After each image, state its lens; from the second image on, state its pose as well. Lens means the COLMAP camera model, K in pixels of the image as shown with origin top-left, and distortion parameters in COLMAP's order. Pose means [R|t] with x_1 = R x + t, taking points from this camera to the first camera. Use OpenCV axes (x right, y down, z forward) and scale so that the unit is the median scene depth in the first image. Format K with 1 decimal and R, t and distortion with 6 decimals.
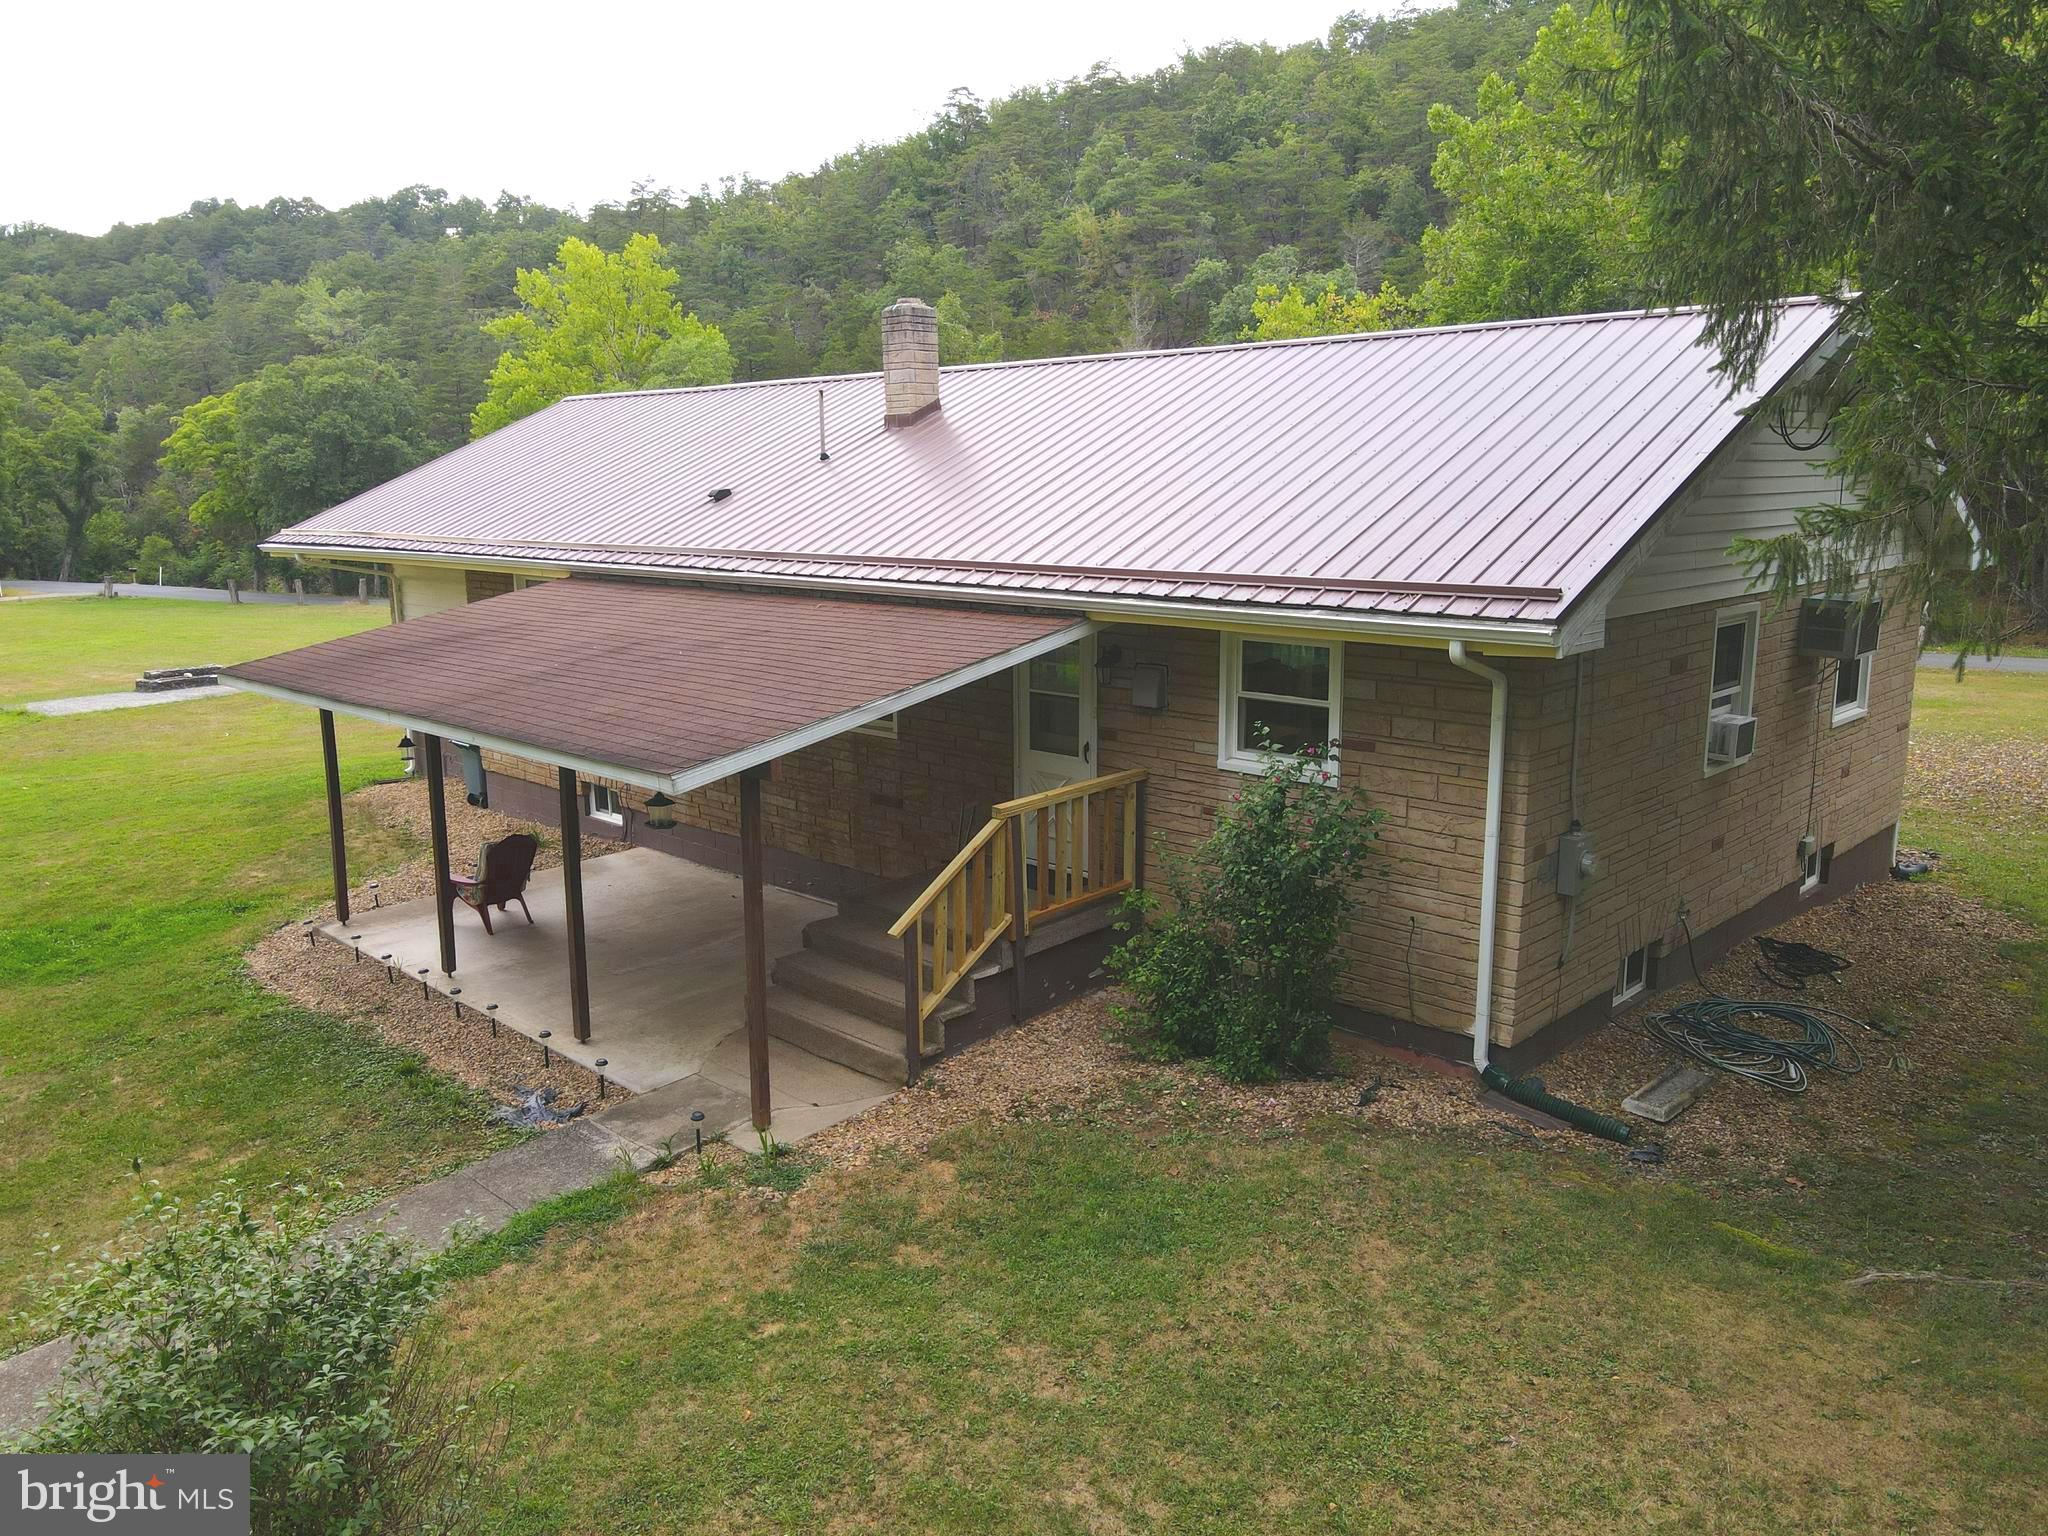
lens RADIAL K [[1507.7, 0, 1020.1], [0, 1507.7, 764.4], [0, 0, 1]] dist [-0.010061, 0.047349]
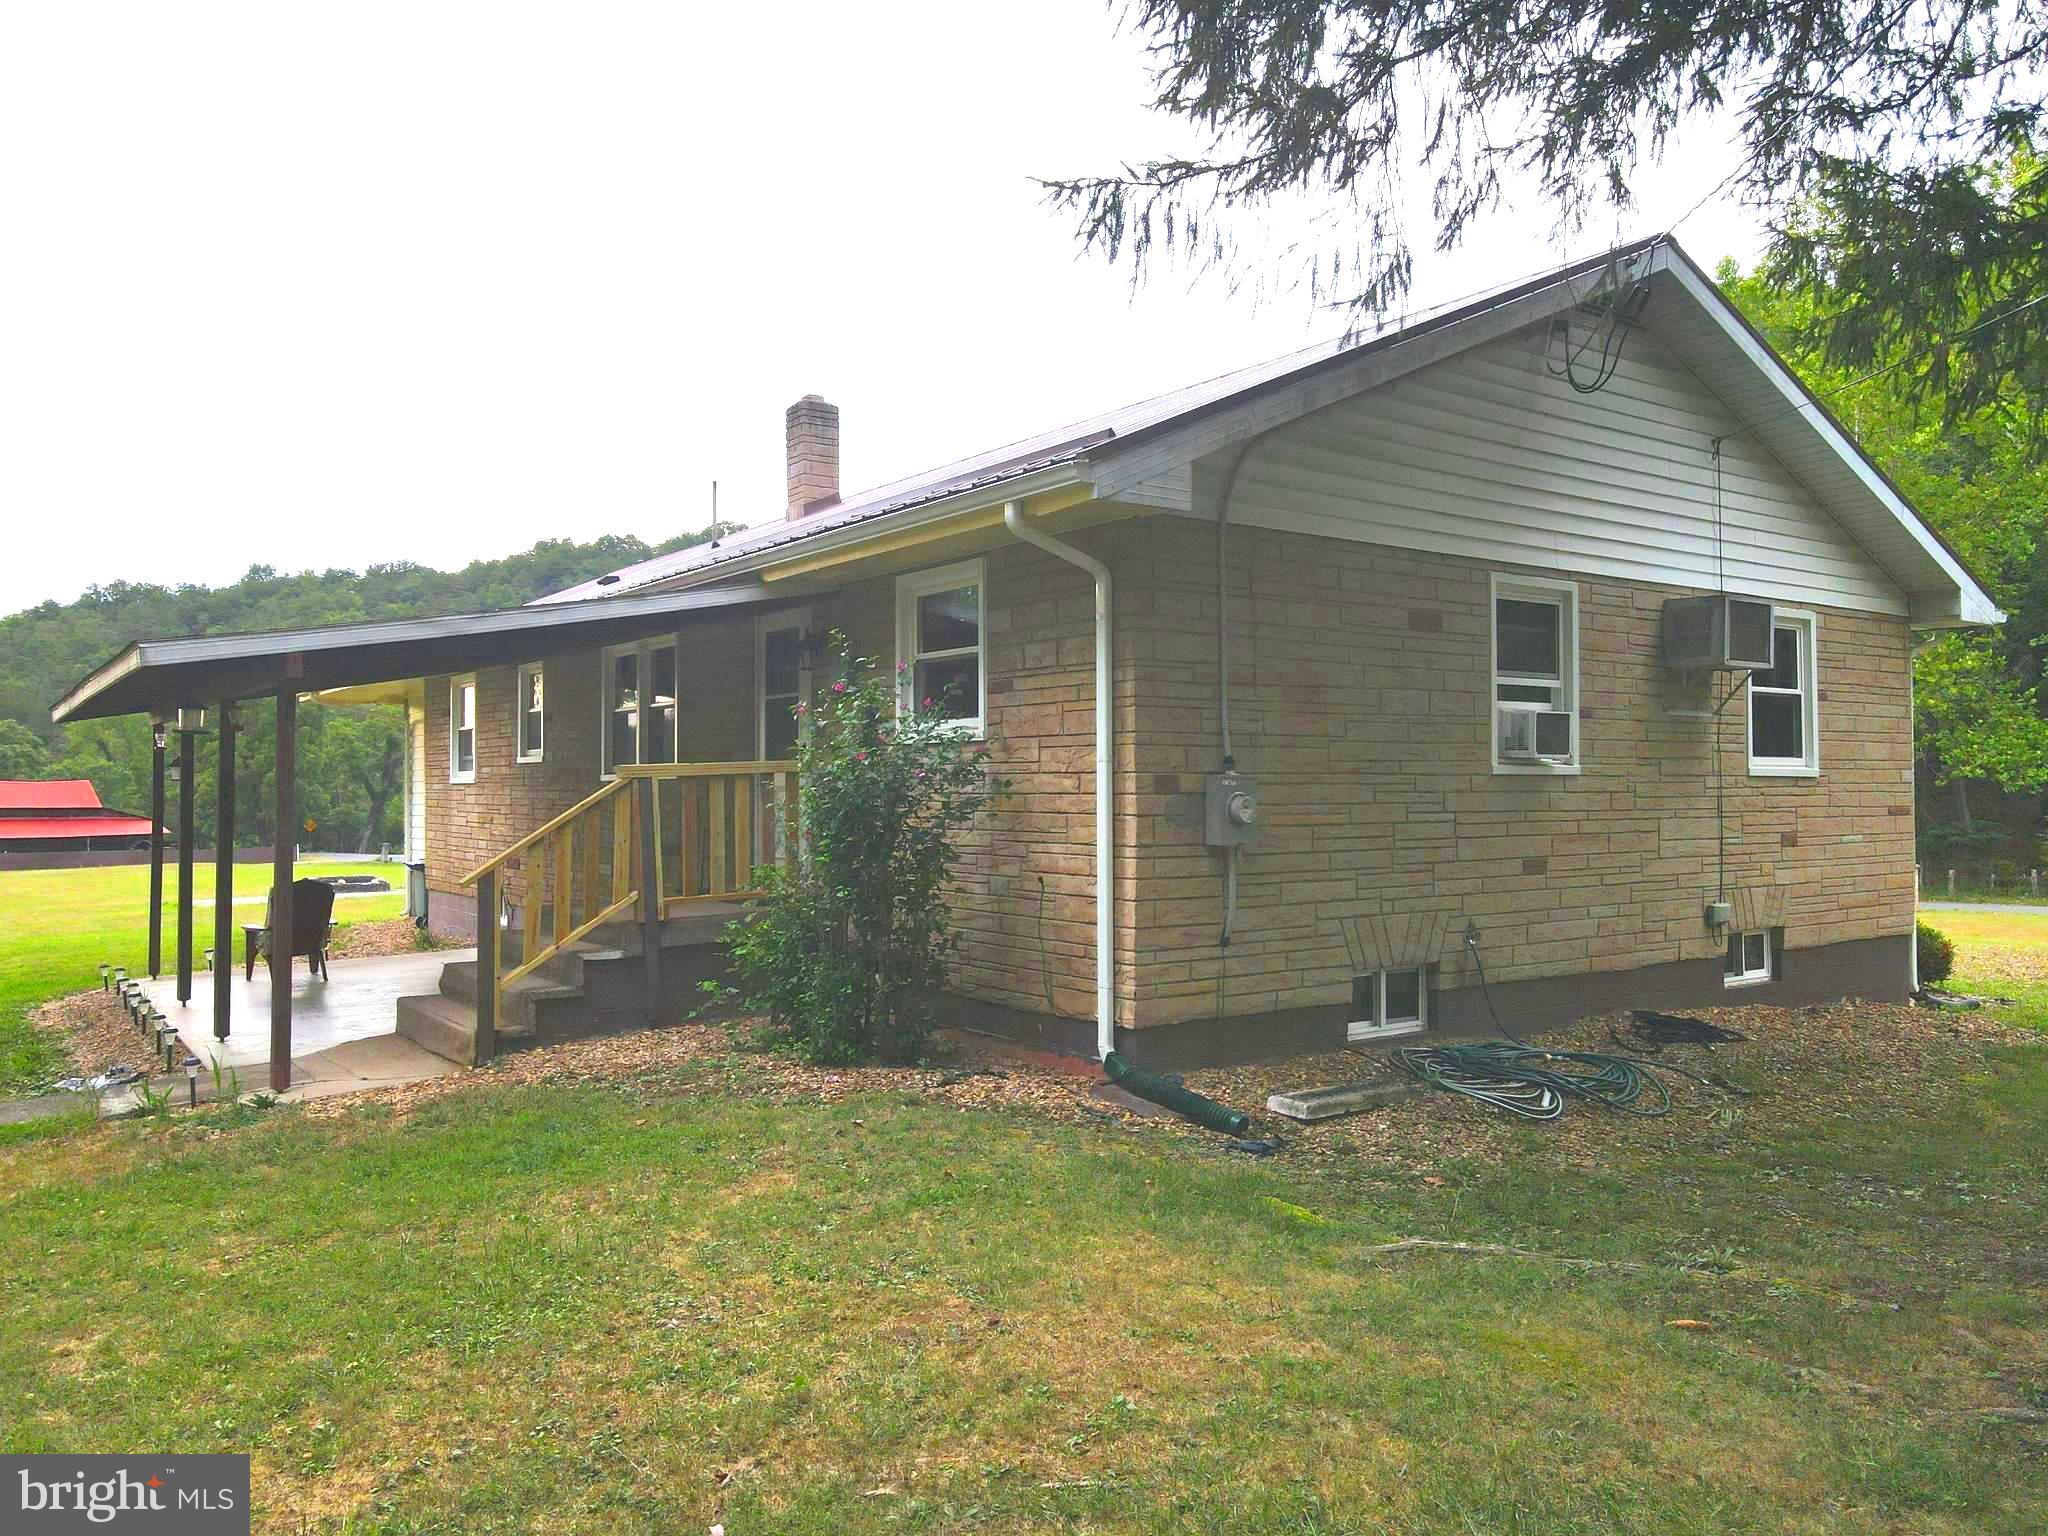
lens RADIAL K [[1507.7, 0, 1020.1], [0, 1507.7, 764.4], [0, 0, 1]] dist [-0.010061, 0.047349]
pose [[0.983723, 0.004559, -0.179636, 0.393444], [-0.041791, 0.978071, -0.204035, 0.208176], [0.174767, 0.208221, 0.962341, 0.179579]]
